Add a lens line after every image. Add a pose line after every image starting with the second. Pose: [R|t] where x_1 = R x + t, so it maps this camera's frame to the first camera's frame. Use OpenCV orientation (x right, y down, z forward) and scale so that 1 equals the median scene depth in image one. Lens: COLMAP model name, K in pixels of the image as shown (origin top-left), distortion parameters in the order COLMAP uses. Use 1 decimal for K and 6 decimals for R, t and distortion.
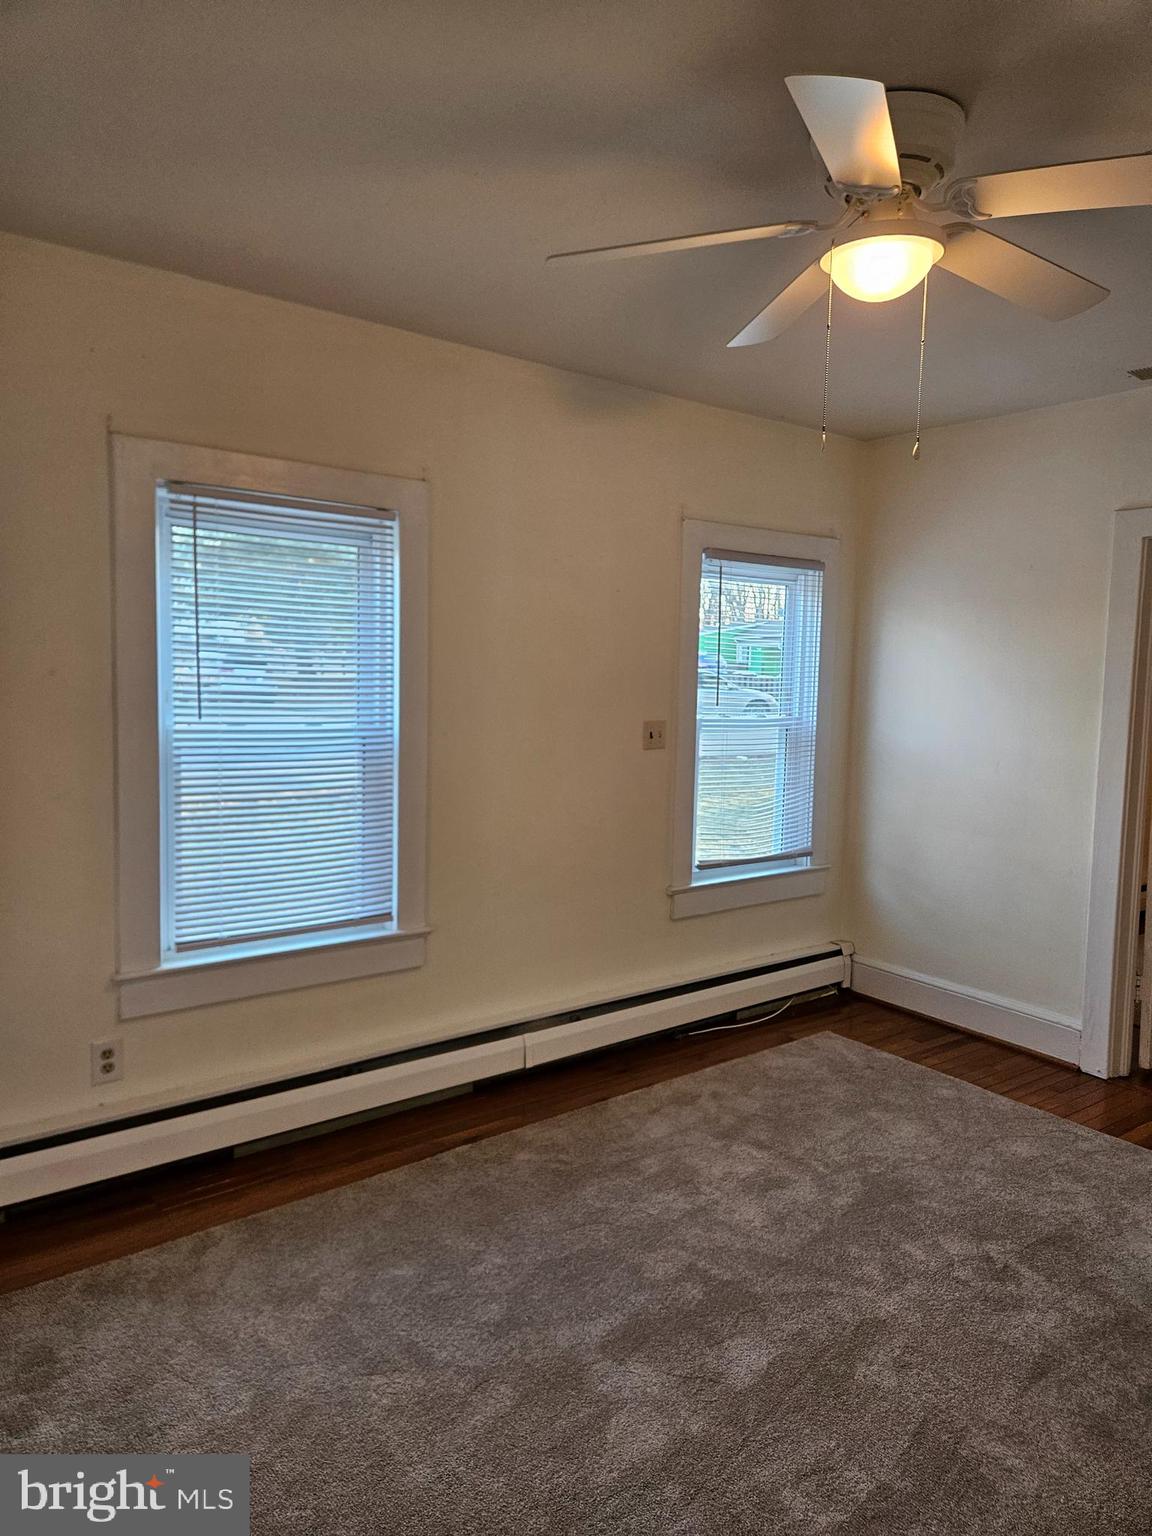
lens RADIAL K [[1039.2, 0, 575.6], [0, 1039.2, 771.6], [0, 0, 1]] dist [0.087347, -0.078955]
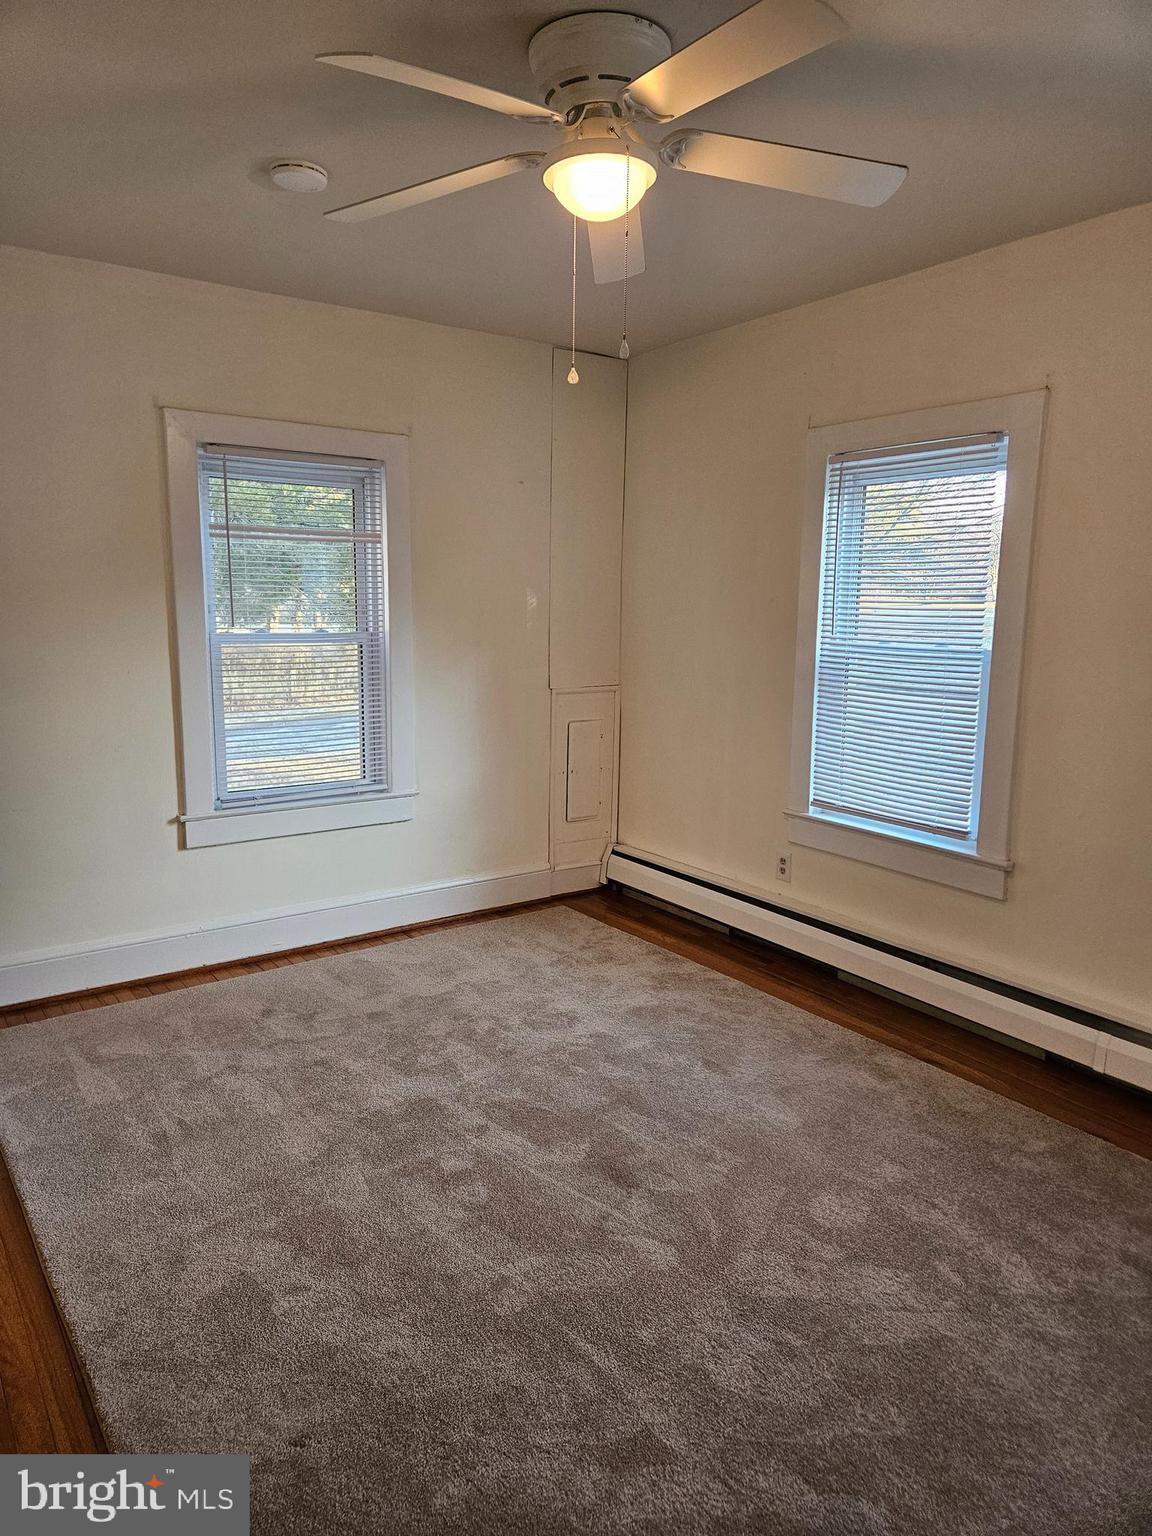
lens RADIAL K [[1039.2, 0, 575.6], [0, 1039.2, 771.6], [0, 0, 1]] dist [0.087347, -0.078955]
pose [[-0.061702, 0.145213, -0.987475, 0.962763], [-0.104461, 0.982987, 0.151080, -0.044451], [0.992613, 0.112474, -0.045483, 0.738373]]
